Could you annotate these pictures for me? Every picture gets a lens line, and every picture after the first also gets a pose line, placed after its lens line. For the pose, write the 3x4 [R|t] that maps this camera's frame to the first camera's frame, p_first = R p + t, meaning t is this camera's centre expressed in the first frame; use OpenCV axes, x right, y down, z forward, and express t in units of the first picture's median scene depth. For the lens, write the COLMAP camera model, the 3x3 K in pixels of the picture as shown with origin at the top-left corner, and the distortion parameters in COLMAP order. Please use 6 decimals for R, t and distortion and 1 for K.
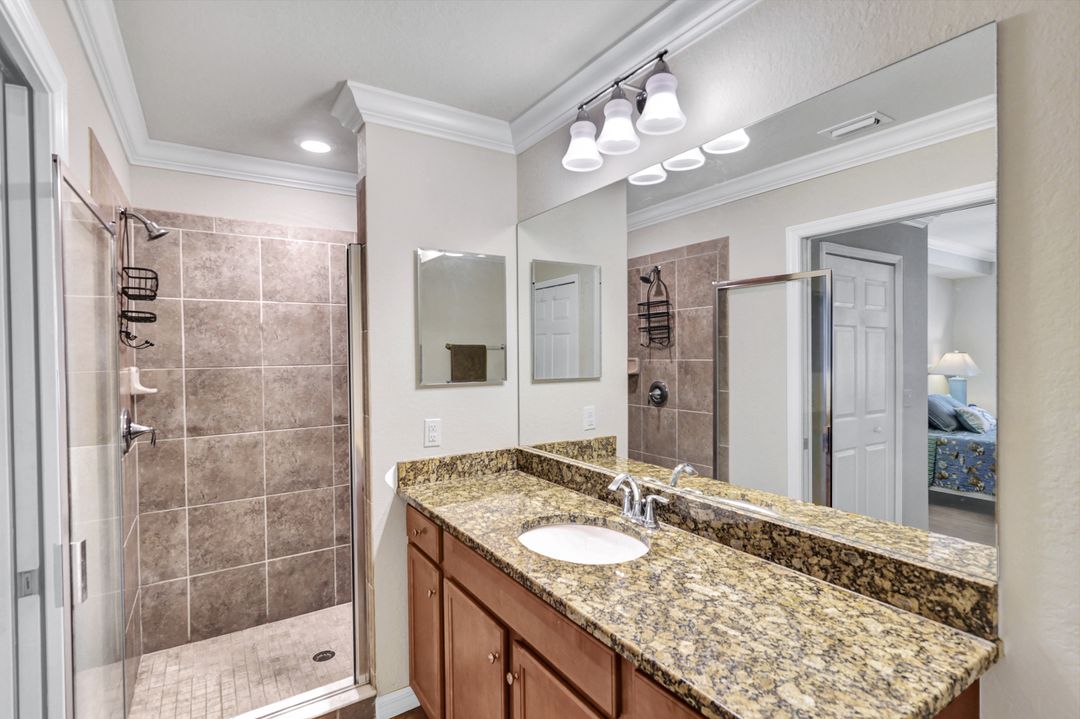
lens RADIAL K [[522.1, 0, 535.3], [0, 522.1, 355.6], [0, 0, 1]] dist [0.000008, -0.000006]
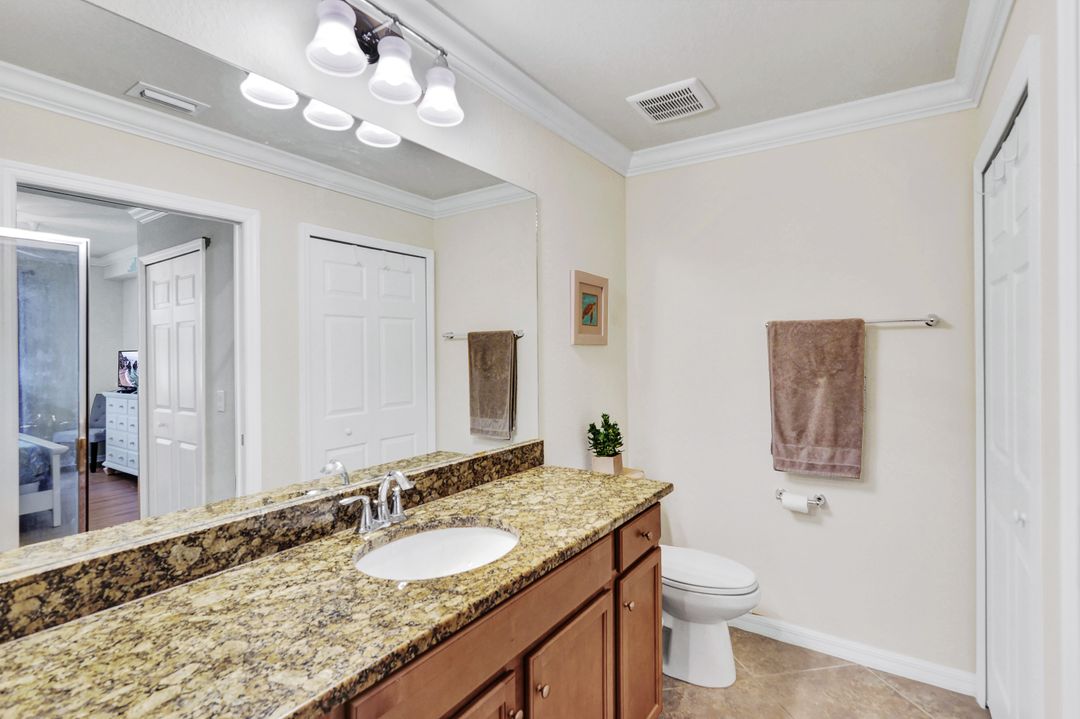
lens RADIAL K [[522.1, 0, 535.3], [0, 522.1, 355.6], [0, 0, 1]] dist [0.000008, -0.000006]
pose [[-0.386590, 0.011520, 0.922180, -0.824595], [0.024697, 0.999693, -0.002135, 0.054868], [-0.921921, 0.021950, -0.386756, 1.299712]]
